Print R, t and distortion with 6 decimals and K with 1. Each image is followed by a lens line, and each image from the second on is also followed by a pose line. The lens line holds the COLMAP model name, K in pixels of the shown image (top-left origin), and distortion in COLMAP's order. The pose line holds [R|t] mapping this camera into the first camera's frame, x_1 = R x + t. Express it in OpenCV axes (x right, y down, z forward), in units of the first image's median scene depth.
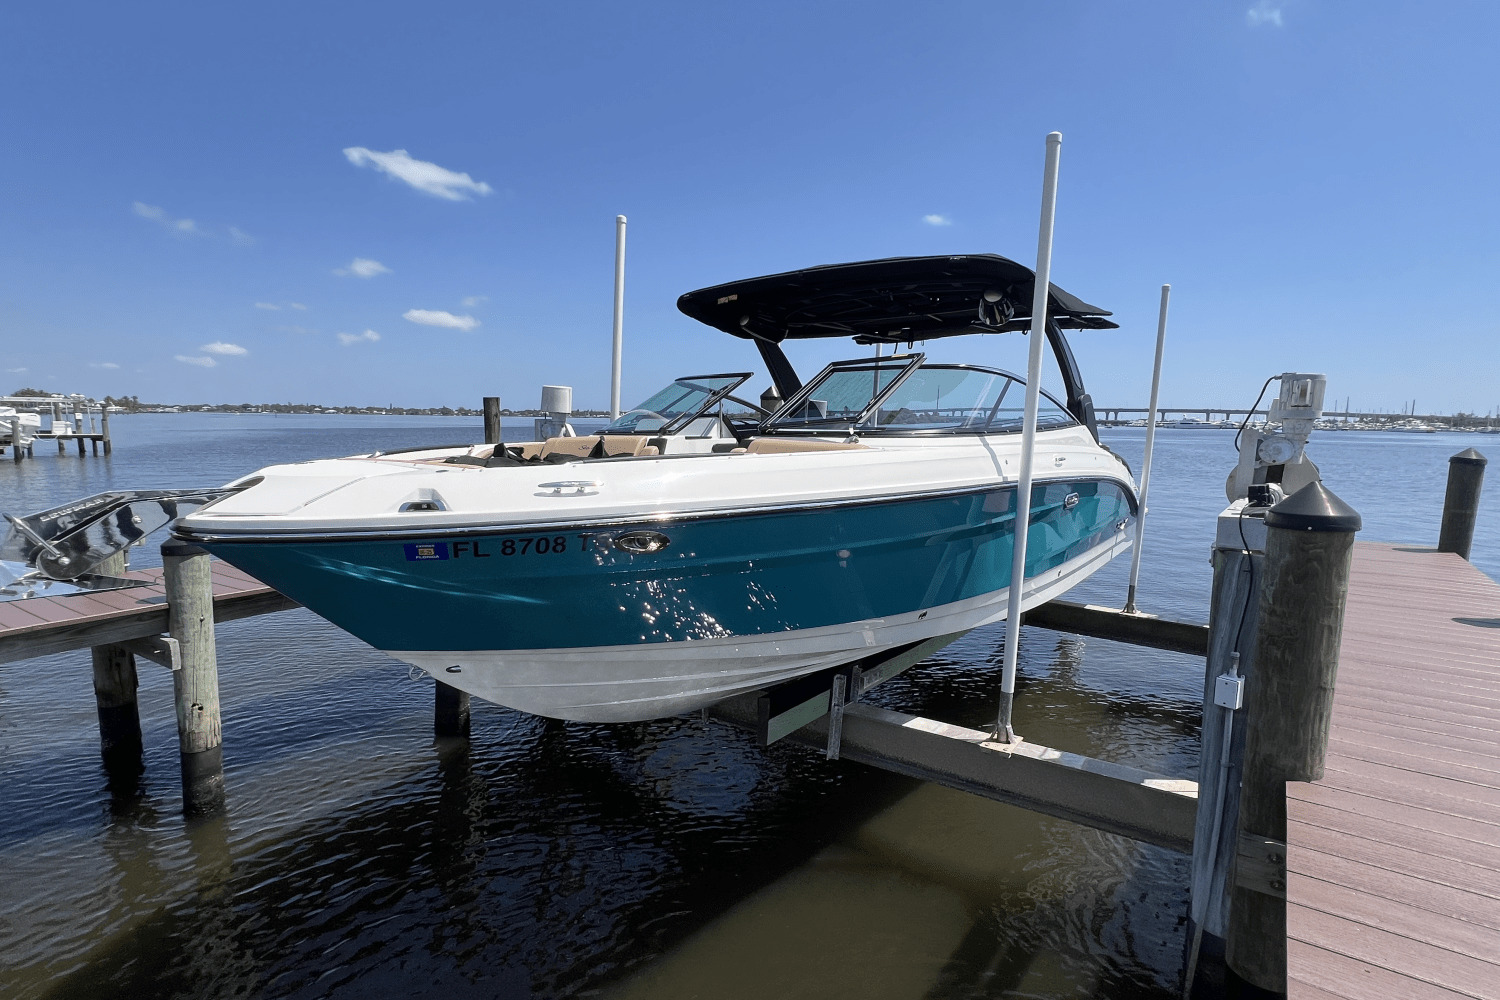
lens RADIAL K [[783.7, 0, 753.0], [0, 783.7, 510.8], [0, 0, 1]] dist [-0.003543, 0.000184]
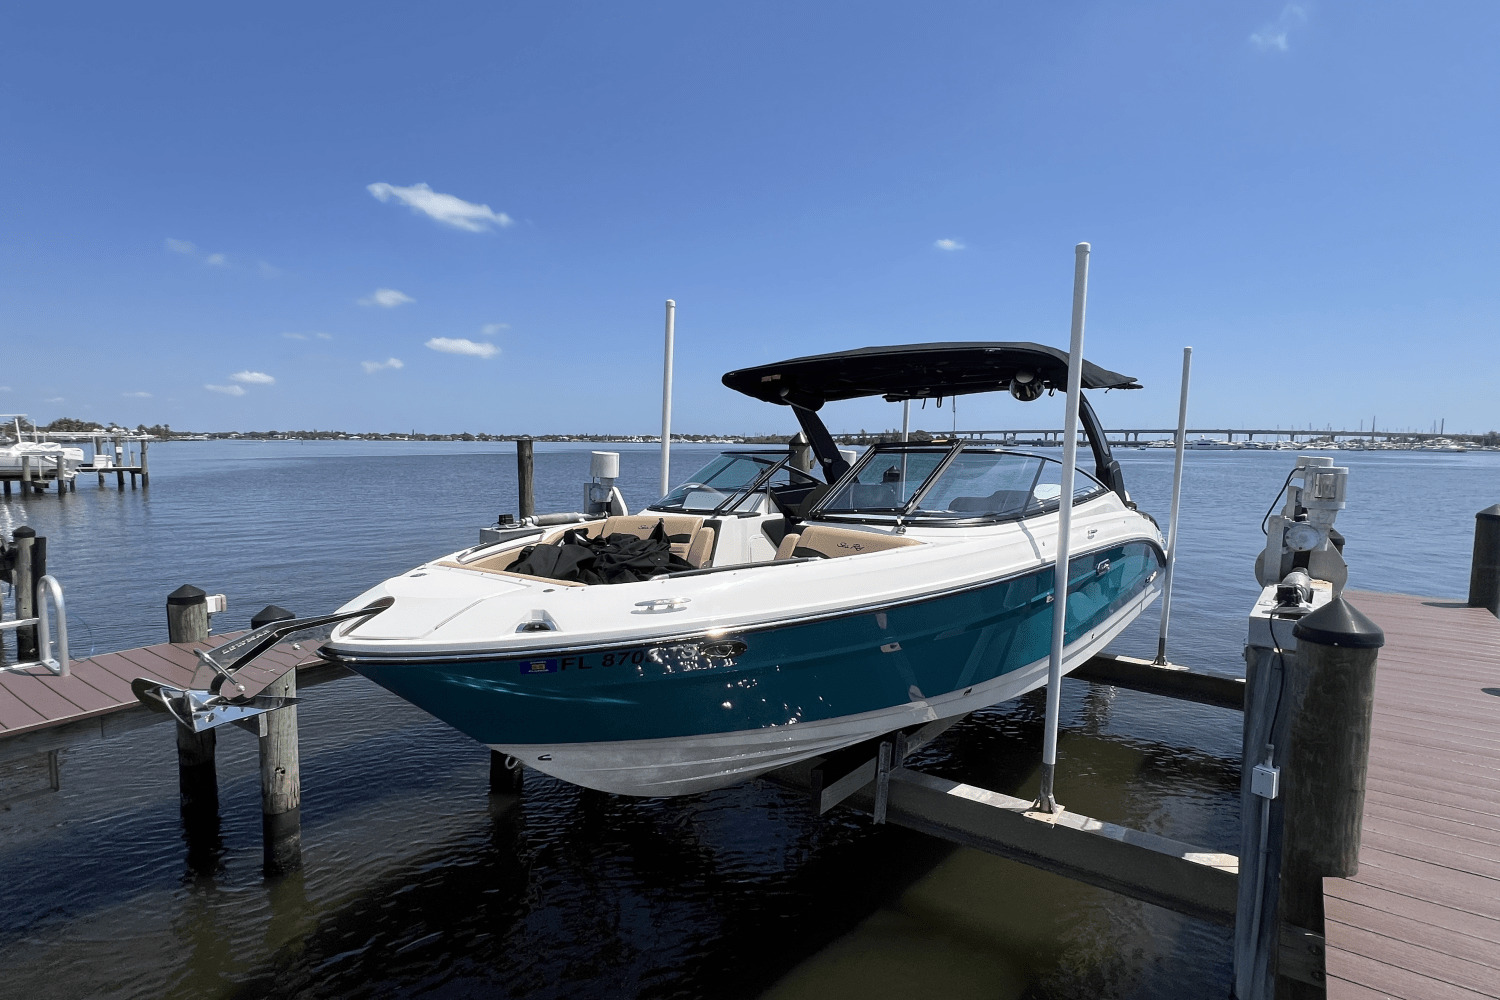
lens RADIAL K [[782.2, 0, 750.0], [0, 782.2, 500.0], [0, 0, 1]] dist [-0.002744, 0.000552]
pose [[0.999627, -0.005890, -0.026674, -0.044001], [0.004691, 0.998985, -0.044799, -0.073917], [0.026911, 0.044657, 0.998640, -0.069144]]
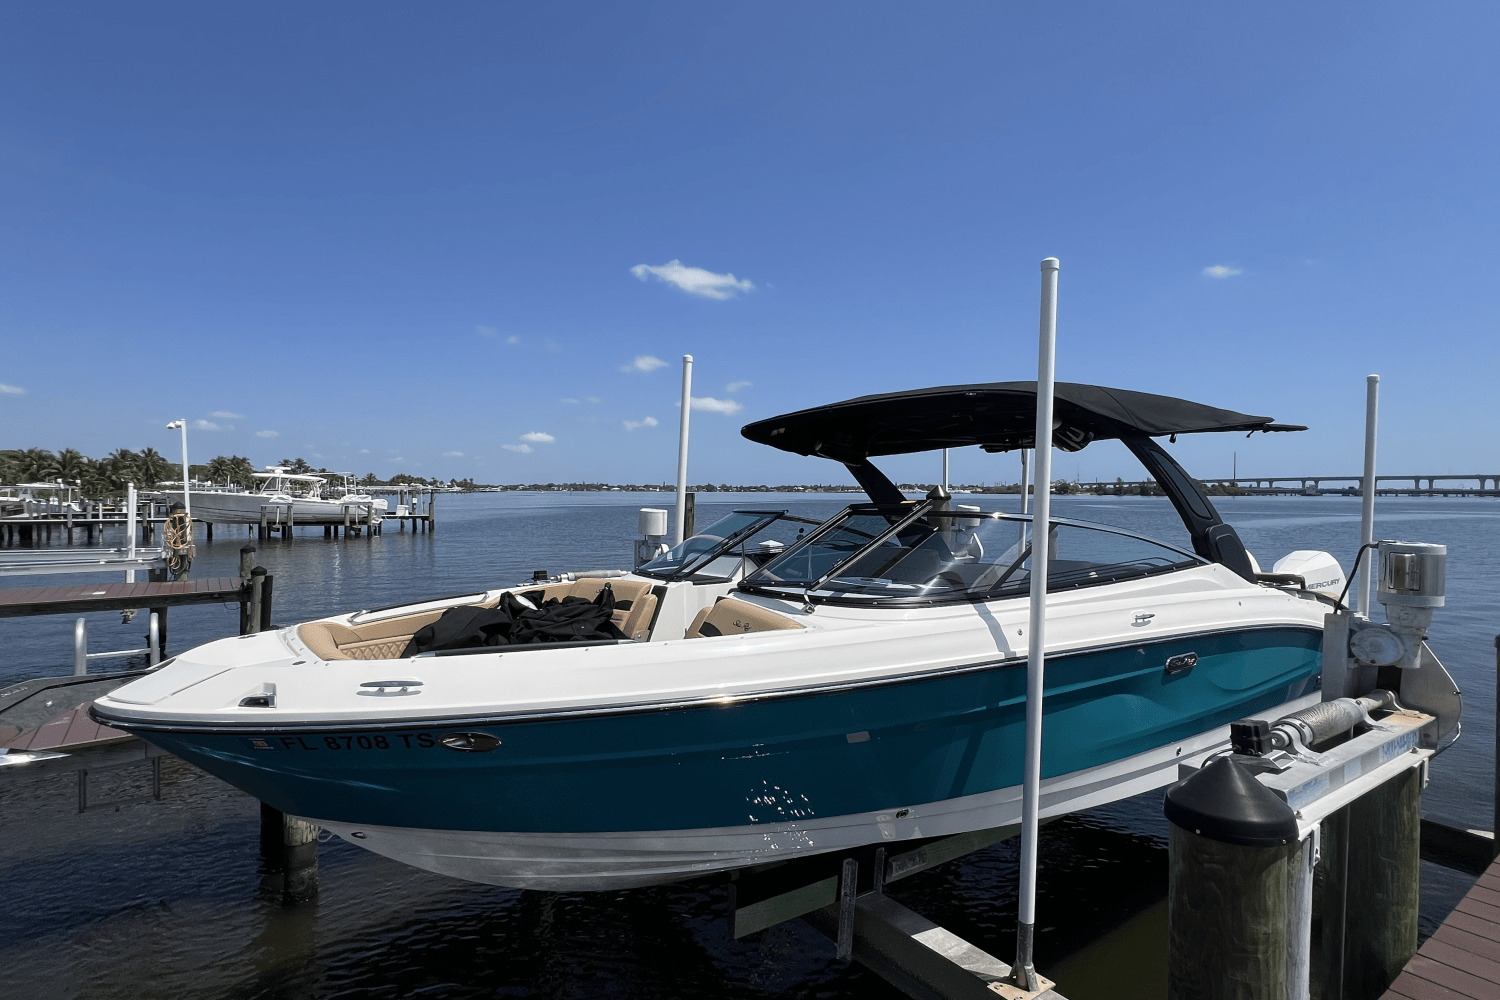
lens RADIAL K [[781.6, 0, 723.6], [0, 781.6, 489.5], [0, 0, 1]] dist [-0.001442, -0.000110]
pose [[0.940840, -0.011500, -0.338657, 0.302863], [-0.030516, 0.992487, -0.118479, -0.102735], [0.337475, 0.121805, 0.933421, 0.089188]]
